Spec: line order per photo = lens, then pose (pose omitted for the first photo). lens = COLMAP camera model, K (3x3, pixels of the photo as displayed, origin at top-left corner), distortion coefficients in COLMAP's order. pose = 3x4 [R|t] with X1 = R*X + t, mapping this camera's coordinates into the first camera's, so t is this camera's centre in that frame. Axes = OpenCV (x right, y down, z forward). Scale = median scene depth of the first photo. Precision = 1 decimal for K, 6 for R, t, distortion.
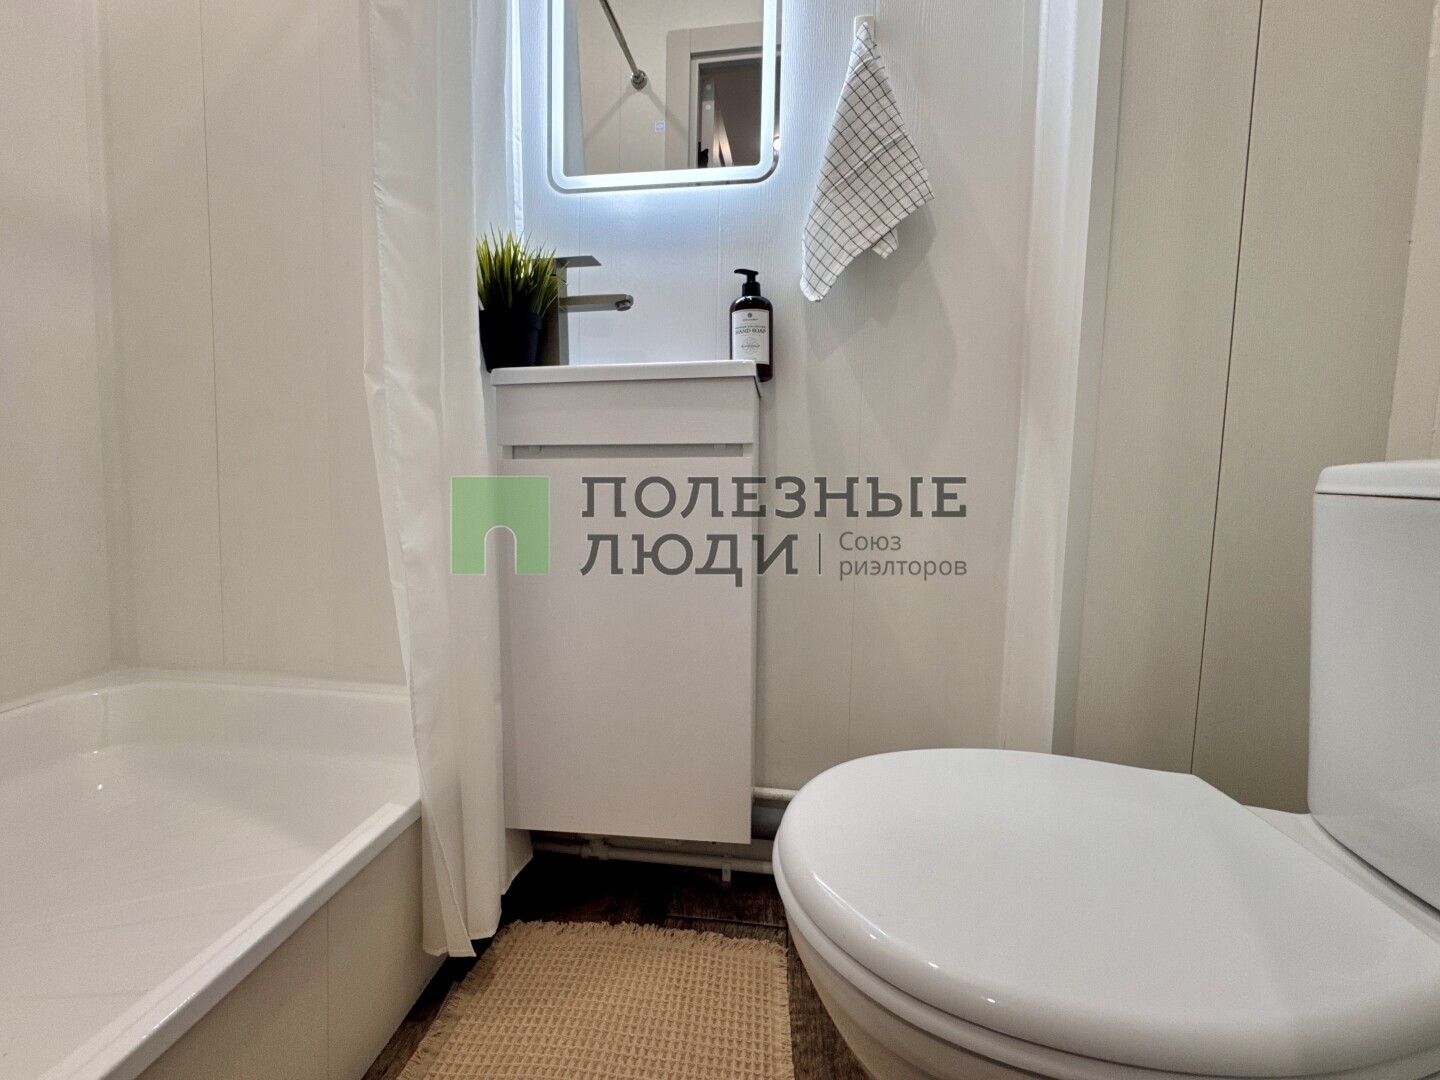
lens RADIAL K [[580.2, 0, 720.0], [0, 580.2, 540.0], [0, 0, 1]] dist [-0.003684, 0.000280]
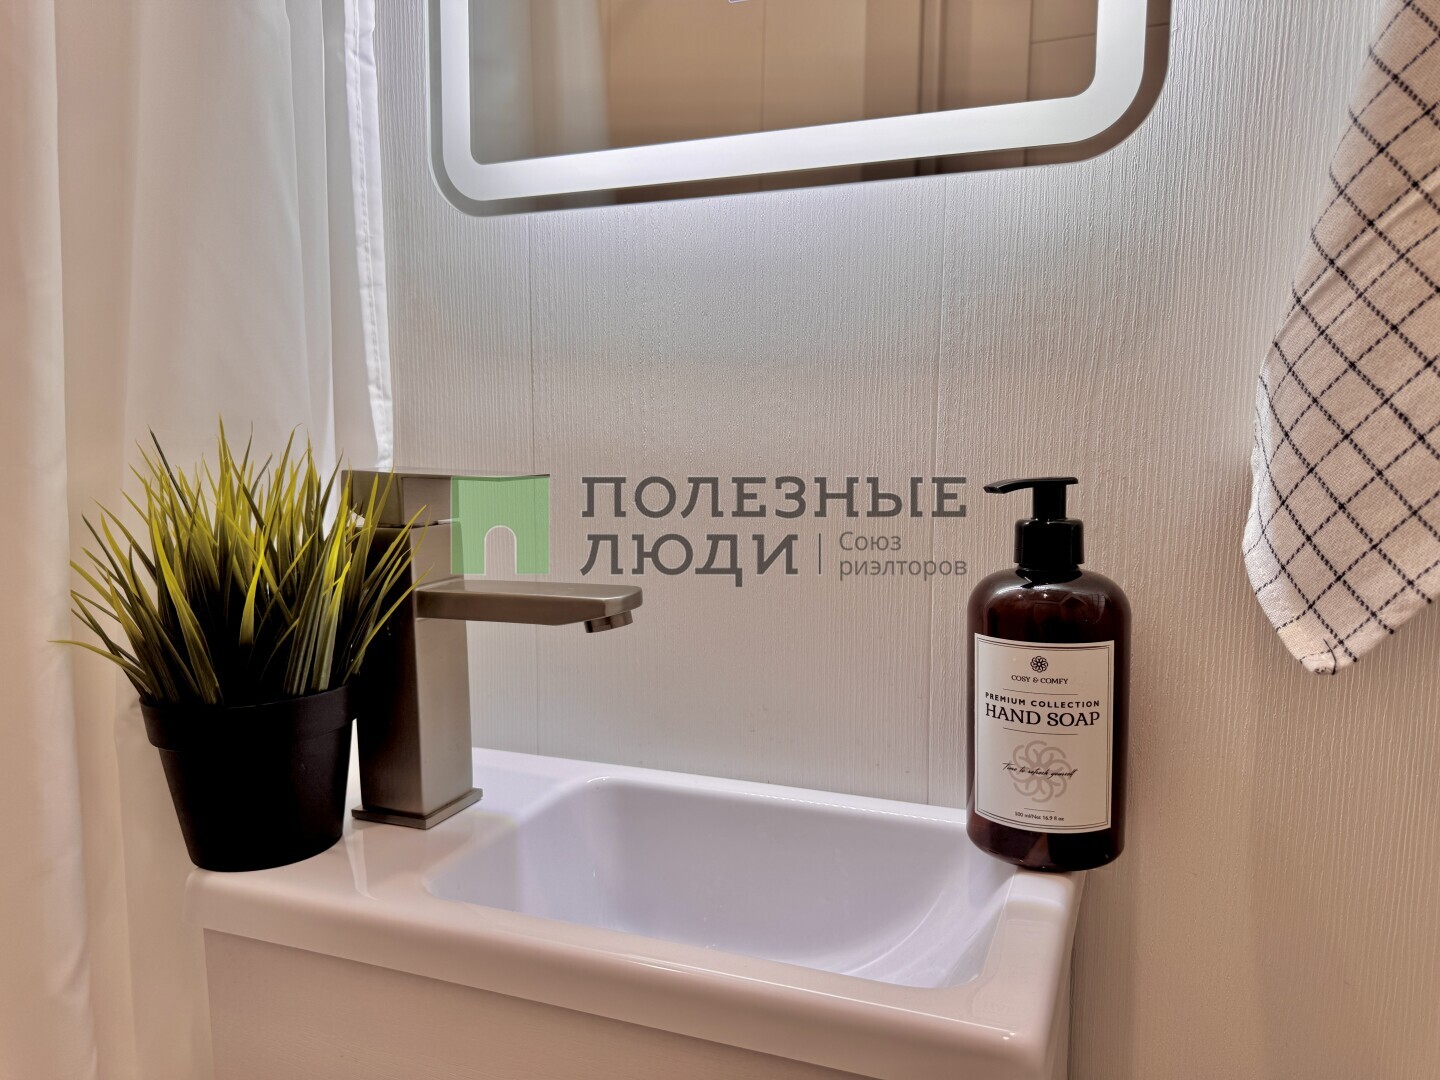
lens RADIAL K [[1001.5, 0, 720.0], [0, 1001.5, 540.0], [0, 0, 1]] dist [-0.004429, 0.001301]
pose [[0.962993, 0.026241, -0.268247, 0.031057], [-0.019217, 0.999401, 0.028778, -0.452449], [0.268842, -0.022558, 0.962920, 0.496681]]
